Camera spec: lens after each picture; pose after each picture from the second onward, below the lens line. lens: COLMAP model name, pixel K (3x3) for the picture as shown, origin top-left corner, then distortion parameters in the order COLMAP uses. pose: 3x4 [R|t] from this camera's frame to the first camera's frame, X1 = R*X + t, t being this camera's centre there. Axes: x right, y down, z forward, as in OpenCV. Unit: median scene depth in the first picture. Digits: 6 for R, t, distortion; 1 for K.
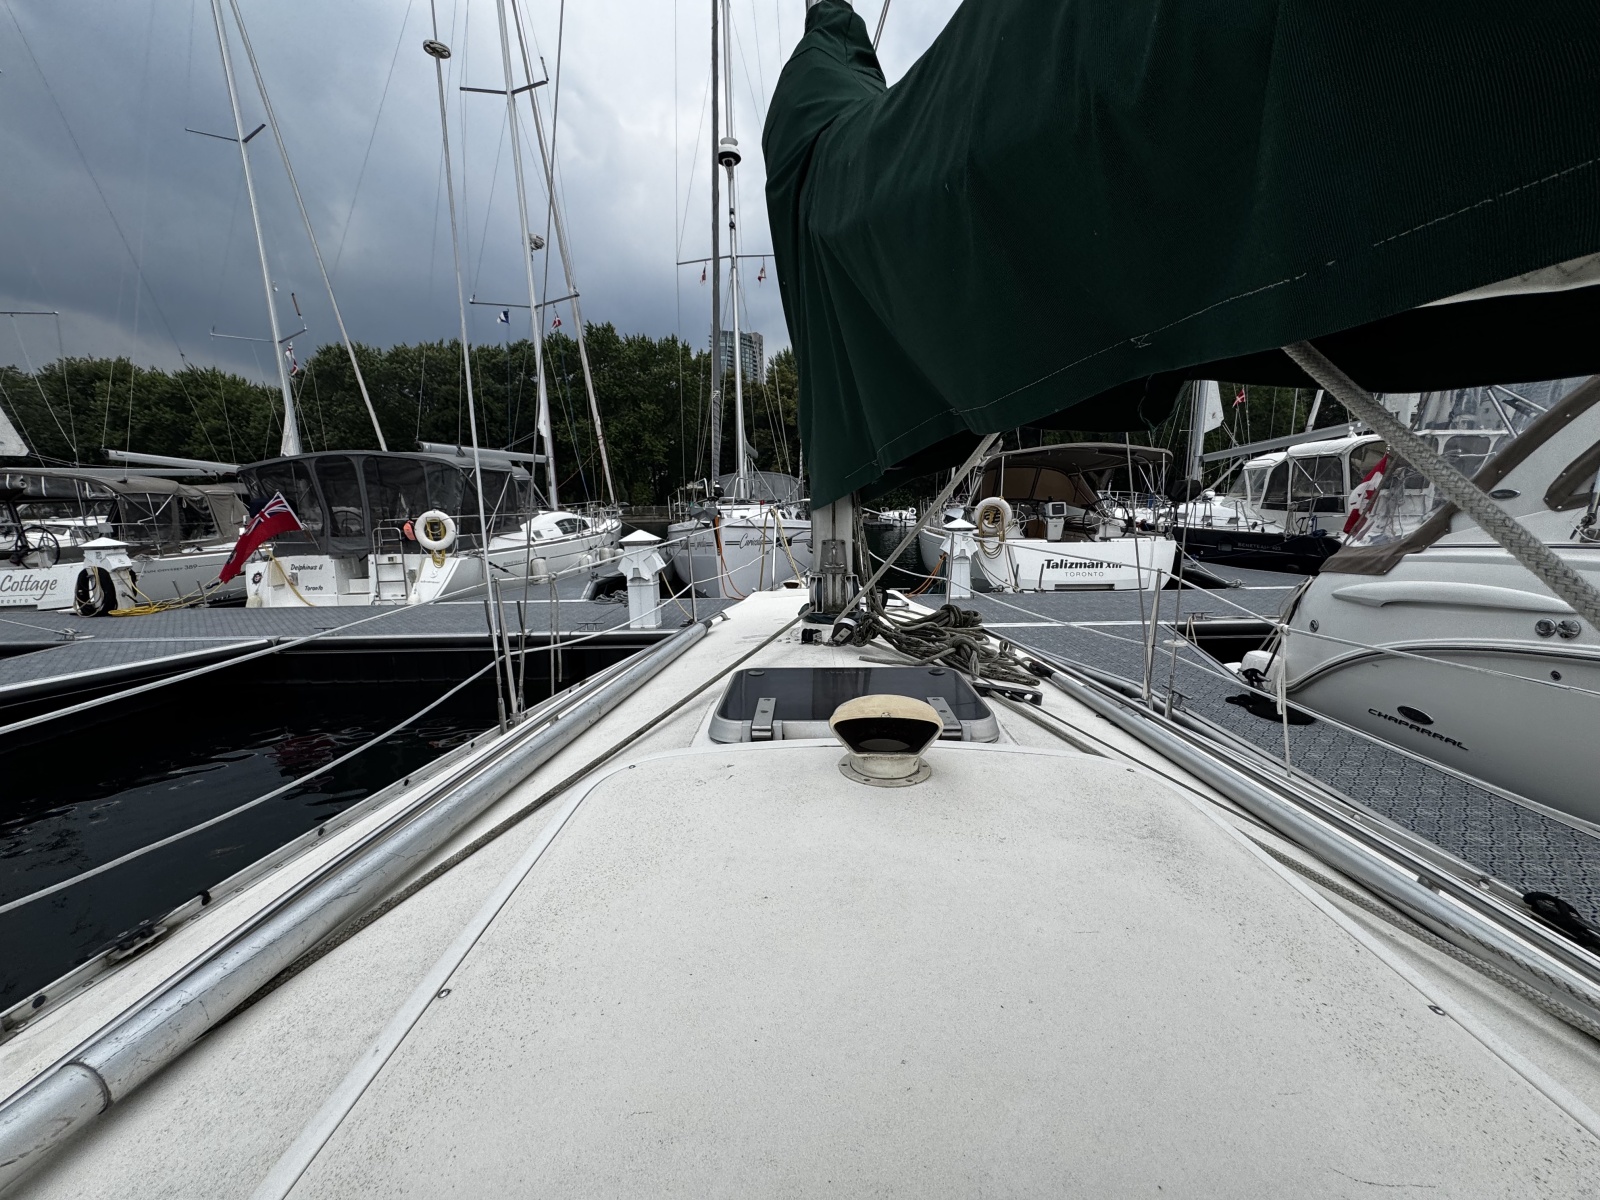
lens RADIAL K [[639.3, 0, 802.6], [0, 639.3, 601.0], [0, 0, 1]] dist [-0.001363, 0.000810]
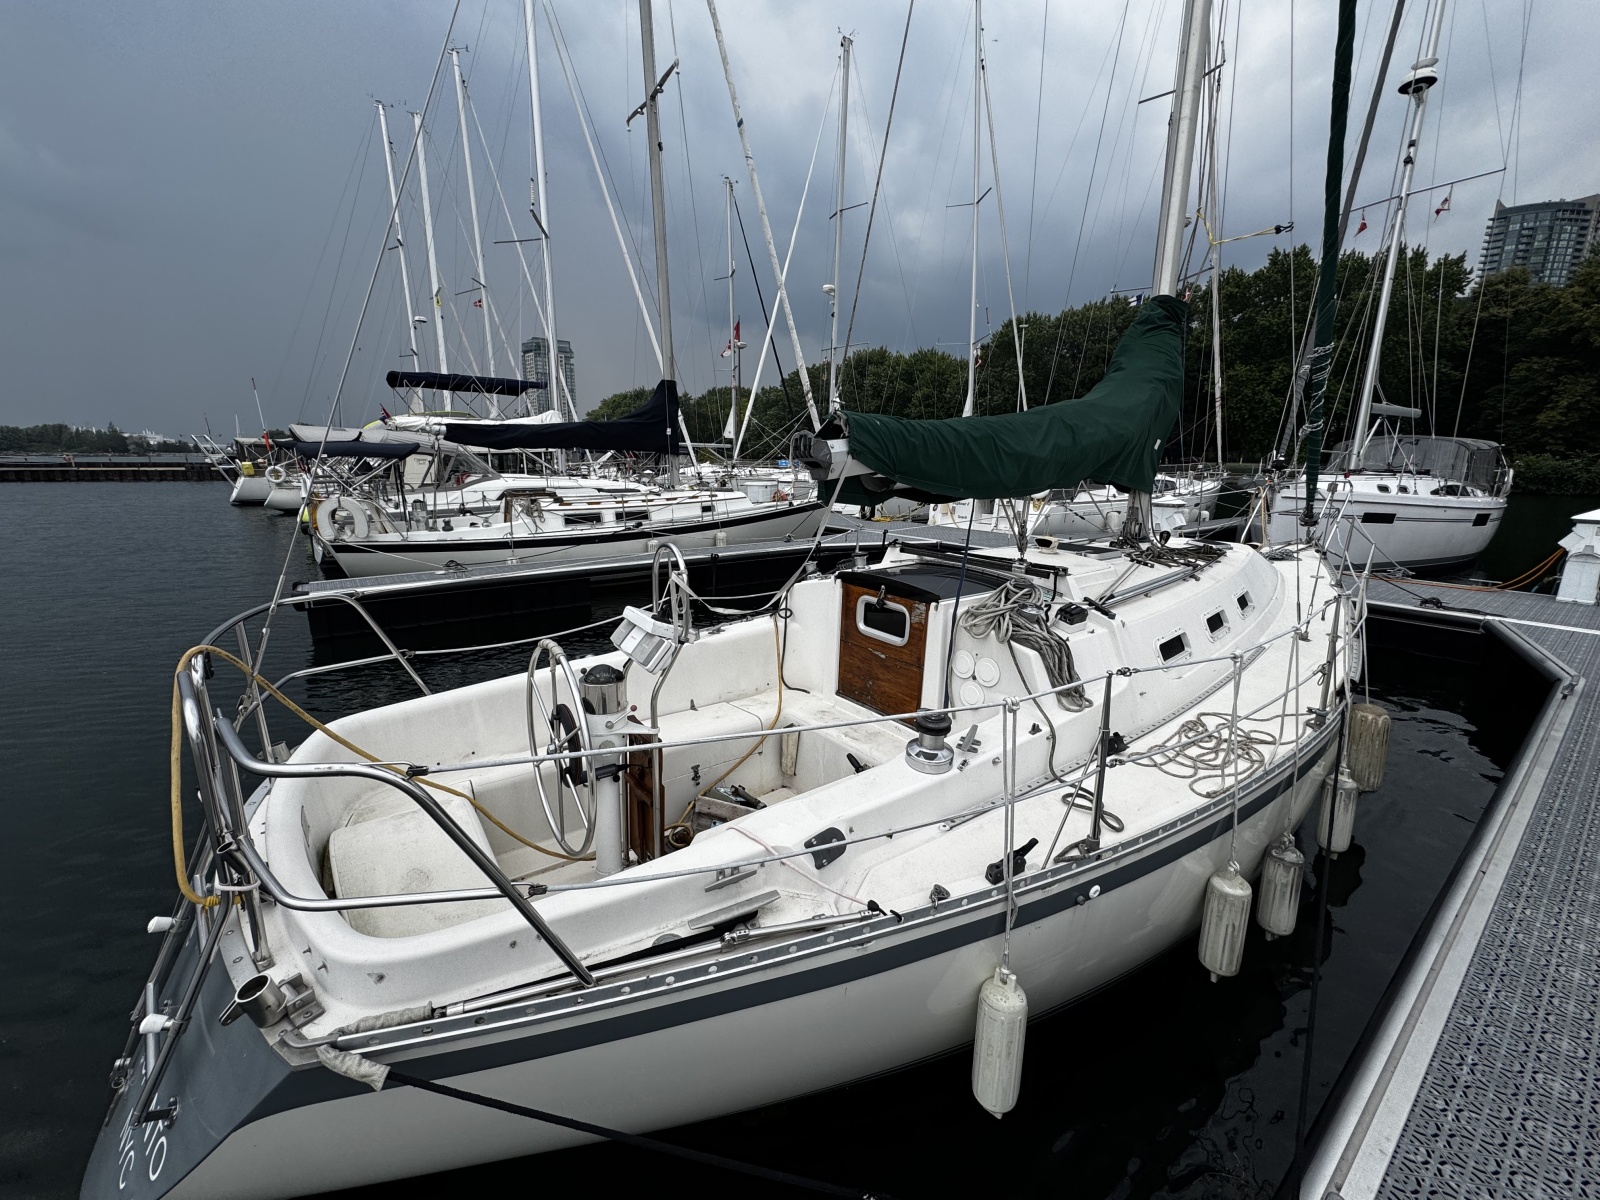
lens RADIAL K [[639.3, 0, 801.2], [0, 639.3, 600.8], [0, 0, 1]] dist [-0.001363, 0.000810]
pose [[0.613761, 0.198762, -0.764062, 0.140022], [-0.143011, 0.979770, 0.139997, 0.011149], [0.776431, 0.023345, 0.629769, -0.175187]]
